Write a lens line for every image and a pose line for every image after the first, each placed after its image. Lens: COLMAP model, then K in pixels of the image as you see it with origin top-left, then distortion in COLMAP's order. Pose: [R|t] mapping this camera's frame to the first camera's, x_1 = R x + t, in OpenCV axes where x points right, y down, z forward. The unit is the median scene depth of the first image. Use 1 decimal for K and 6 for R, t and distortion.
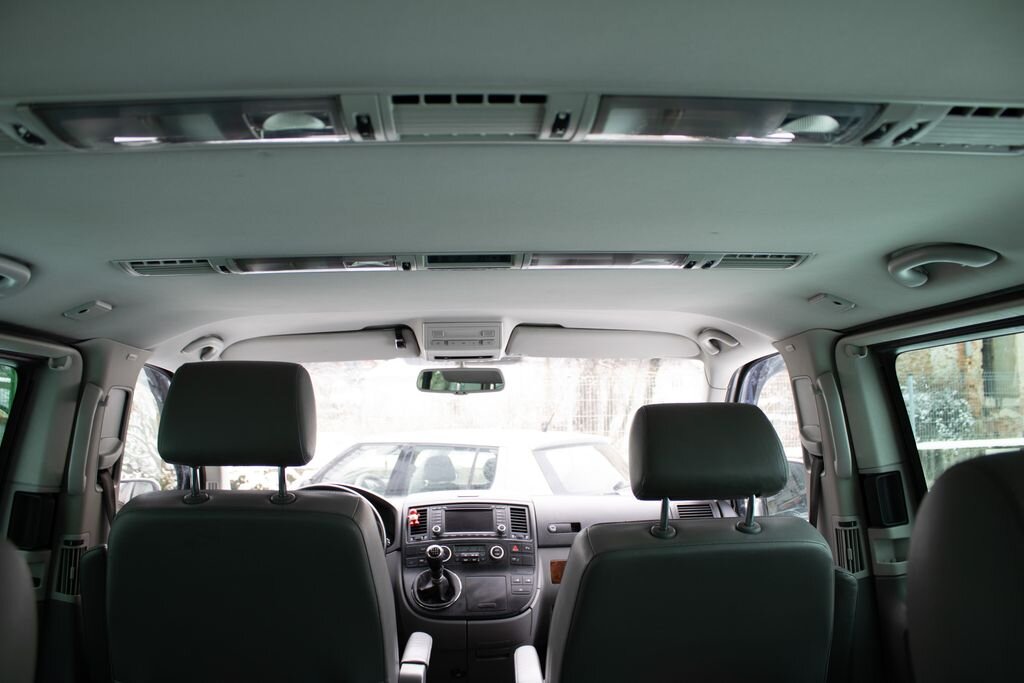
lens RADIAL K [[831.6, 0, 512.0], [0, 831.6, 341.5], [0, 0, 1]] dist [-0.176600, 0.142869]
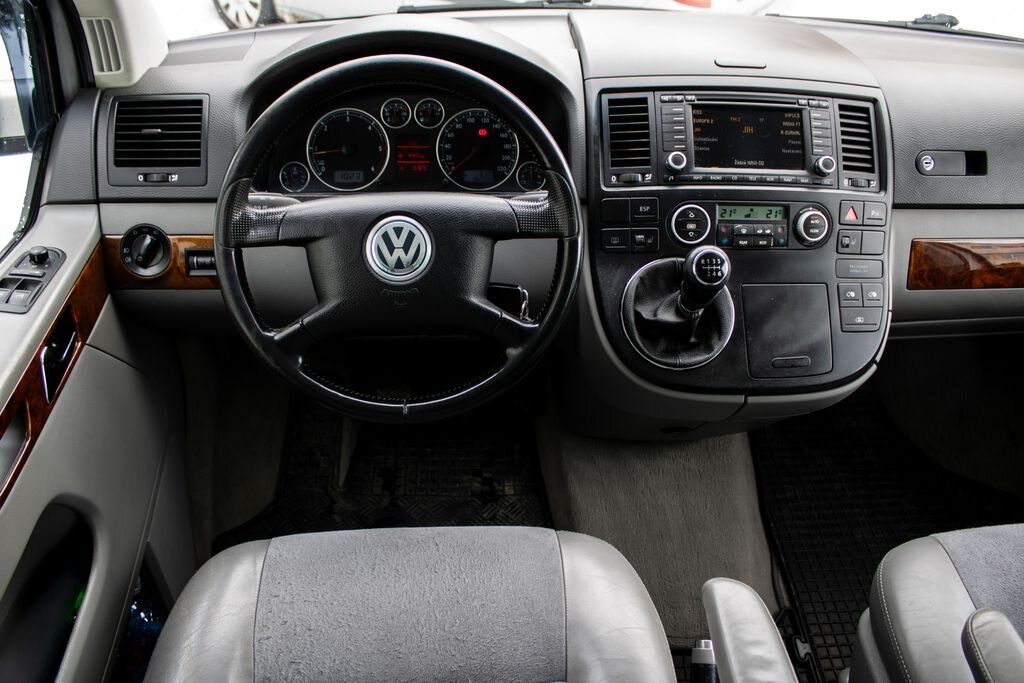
lens RADIAL K [[831.6, 0, 512.0], [0, 831.6, 341.5], [0, 0, 1]] dist [-0.176600, 0.142869]
pose [[0.998873, 0.040655, 0.024501, -0.177748], [-0.046542, 0.737456, 0.673789, 0.022980], [0.009325, -0.674170, 0.738517, 0.627975]]
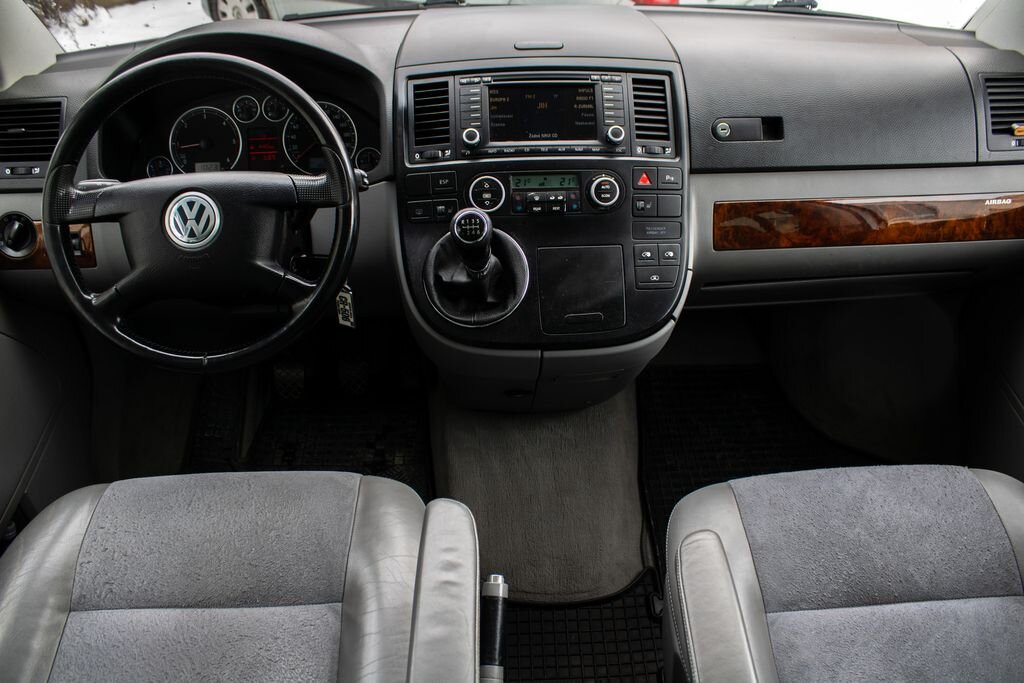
lens RADIAL K [[831.6, 0, 512.0], [0, 831.6, 341.5], [0, 0, 1]] dist [-0.176600, 0.142869]
pose [[0.999624, 0.018771, -0.020003, -0.057629], [-0.000755, 0.747737, 0.663995, 0.013829], [0.027421, -0.663730, 0.747470, 0.583053]]
